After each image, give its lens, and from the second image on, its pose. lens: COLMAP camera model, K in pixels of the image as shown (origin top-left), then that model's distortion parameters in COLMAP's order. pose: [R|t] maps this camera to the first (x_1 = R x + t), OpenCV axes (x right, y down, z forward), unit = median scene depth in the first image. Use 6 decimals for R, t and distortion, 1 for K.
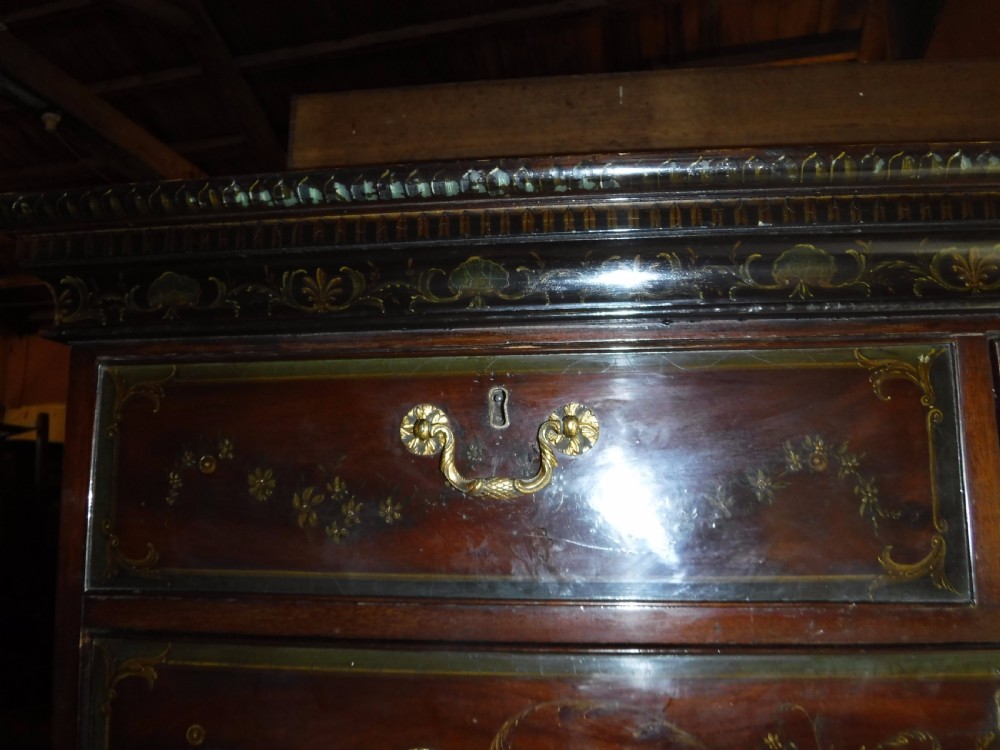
lens RADIAL K [[795.3, 0, 497.2], [0, 795.3, 380.1], [0, 0, 1]] dist [-0.112943, 0.038471]
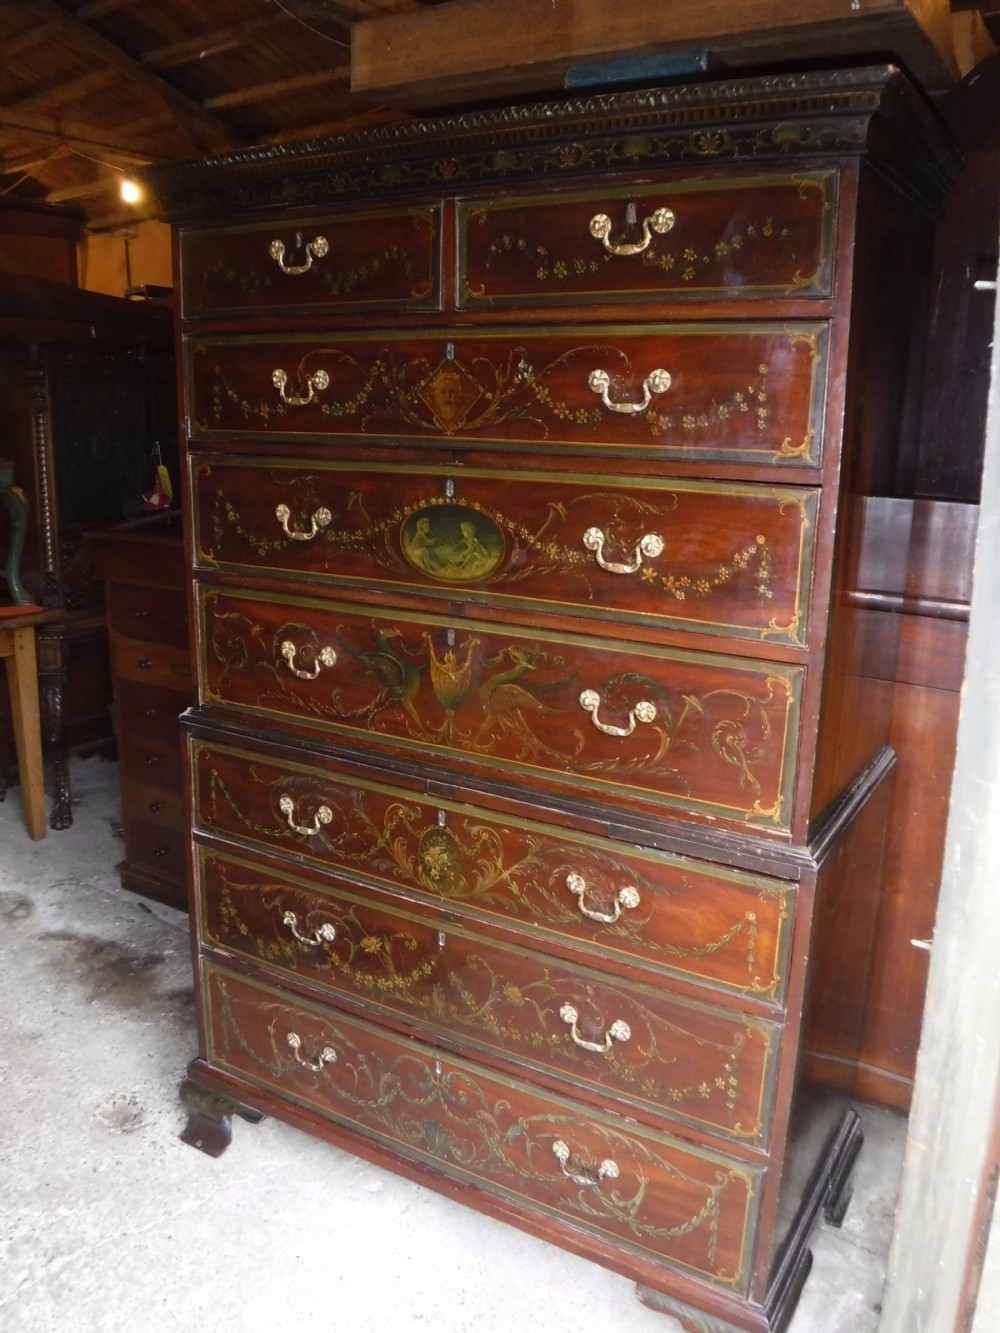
lens RADIAL K [[1060.1, 0, 505.9], [0, 1060.1, 643.2], [0, 0, 1]] dist [-0.112943, 0.038471]
pose [[0.913669, 0.110763, -0.391075, 2.107130], [0.038718, 0.934061, 0.355009, 0.088059], [0.404610, -0.339503, 0.849134, -2.077643]]
